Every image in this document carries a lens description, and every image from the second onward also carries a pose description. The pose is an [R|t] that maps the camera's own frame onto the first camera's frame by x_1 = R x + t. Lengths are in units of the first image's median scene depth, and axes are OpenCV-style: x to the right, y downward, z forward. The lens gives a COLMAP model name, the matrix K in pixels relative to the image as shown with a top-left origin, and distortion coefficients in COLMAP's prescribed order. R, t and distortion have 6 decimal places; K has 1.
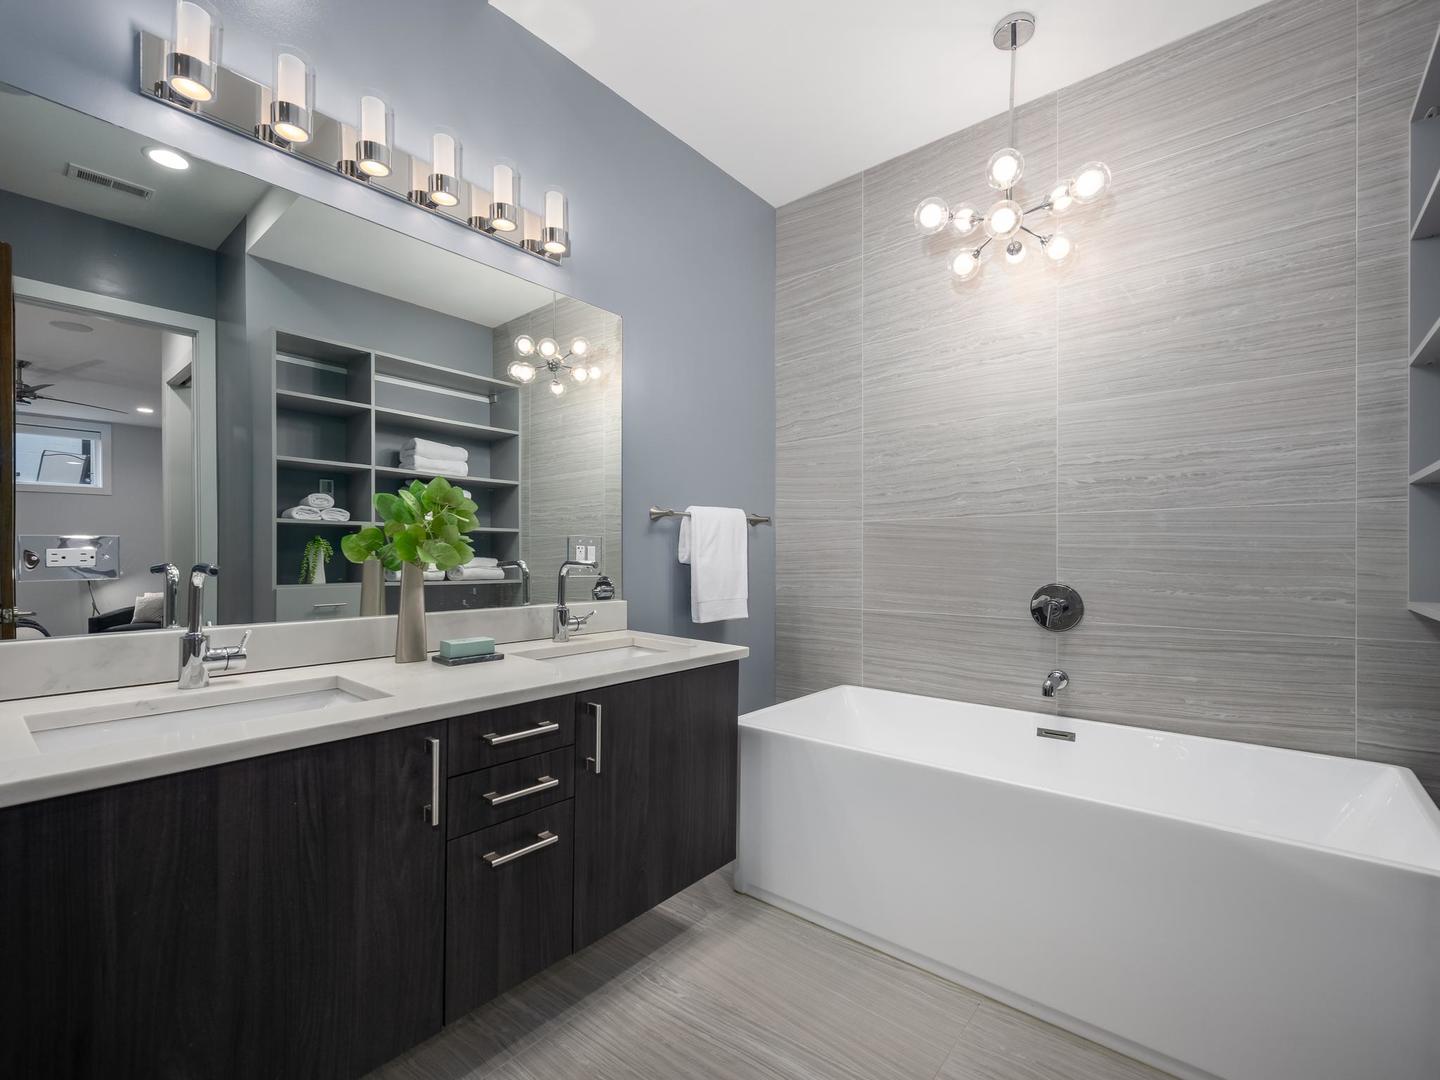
lens RADIAL K [[655.3, 0, 727.3], [0, 655.3, 557.7], [0, 0, 1]] dist [0.002174, 0.000349]
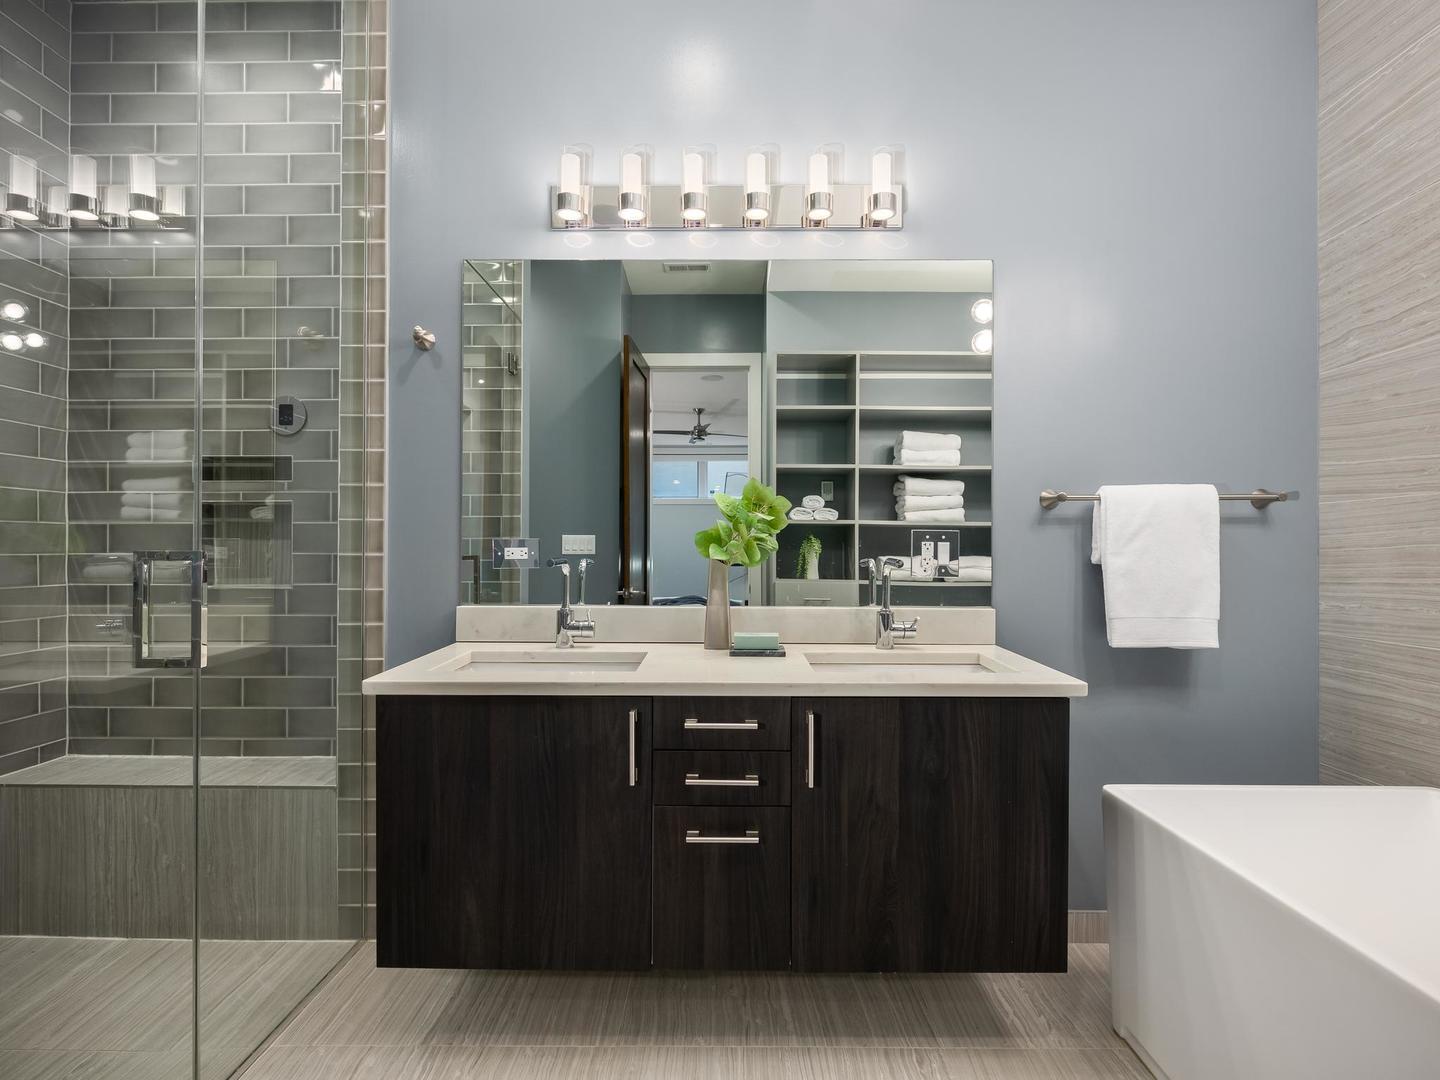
lens RADIAL K [[757.9, 0, 722.8], [0, 757.9, 552.0], [0, 0, 1]] dist [-0.000179, 0.000170]
pose [[0.622996, 0.000948, -0.782224, 0.302946], [-0.004871, 0.999985, -0.002668, -0.000773], [0.782210, 0.005472, 0.622991, 0.125690]]
